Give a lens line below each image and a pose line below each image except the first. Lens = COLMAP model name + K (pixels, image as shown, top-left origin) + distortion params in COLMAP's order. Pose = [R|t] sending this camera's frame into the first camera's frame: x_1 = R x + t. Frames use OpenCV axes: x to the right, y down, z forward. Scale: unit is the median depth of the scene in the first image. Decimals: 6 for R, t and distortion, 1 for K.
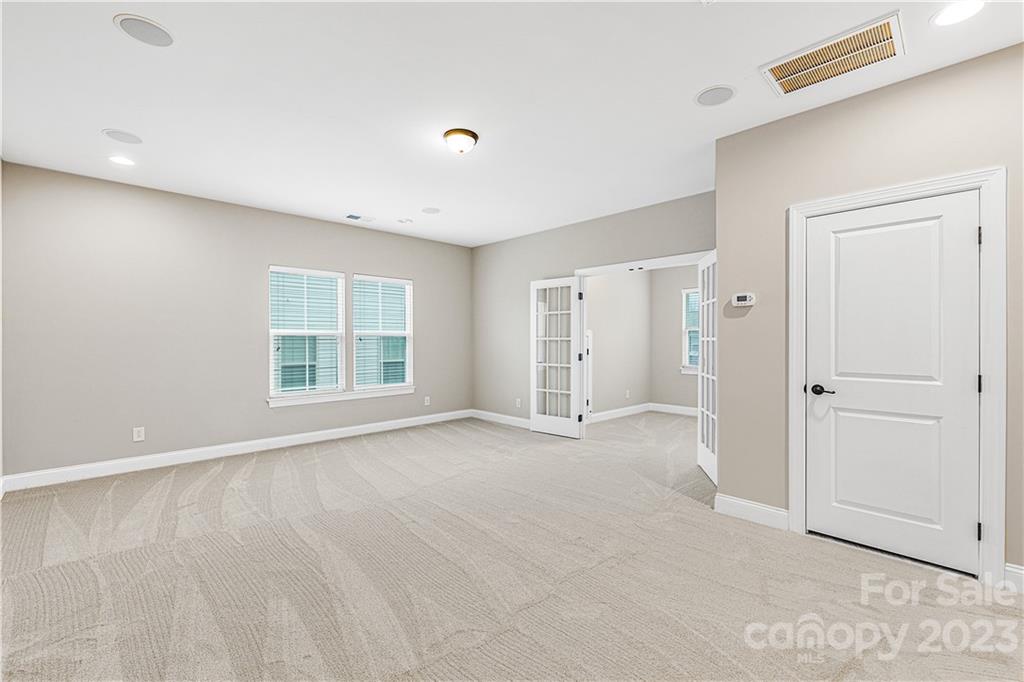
lens RADIAL K [[438.8, 0, 514.2], [0, 438.8, 335.5], [0, 0, 1]] dist [-0.002206, -0.000572]
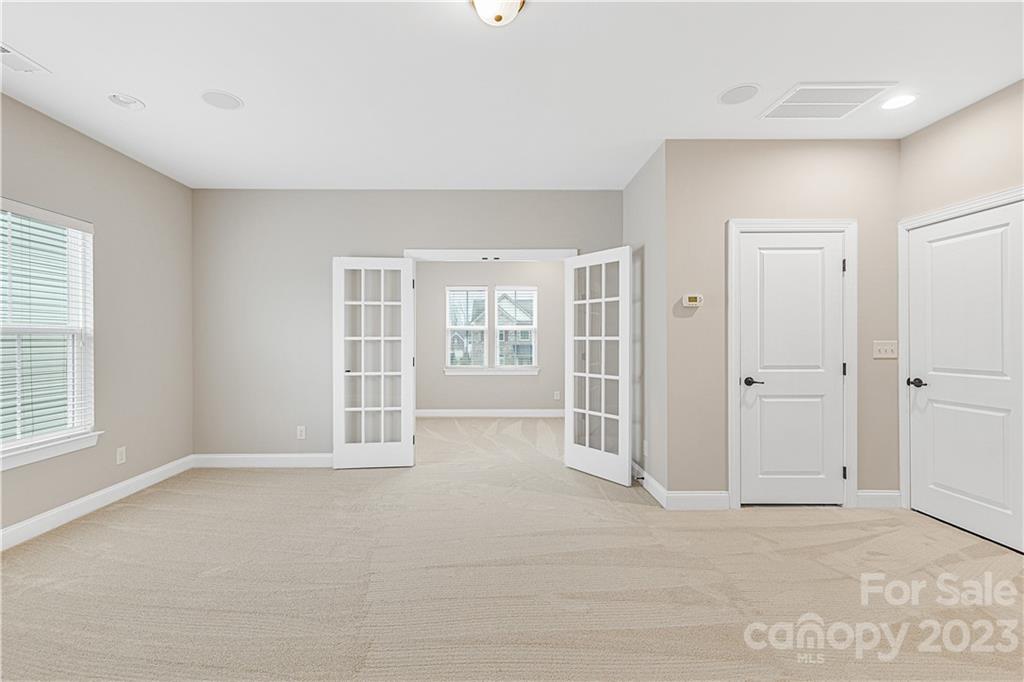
lens RADIAL K [[435.5, 0, 506.4], [0, 435.5, 339.3], [0, 0, 1]] dist [0.001517, 0.000088]
pose [[0.688262, -0.003728, 0.725453, -0.529547], [-0.003337, 0.999960, 0.008305, 0.003555], [-0.725455, -0.008137, 0.688222, 0.600653]]
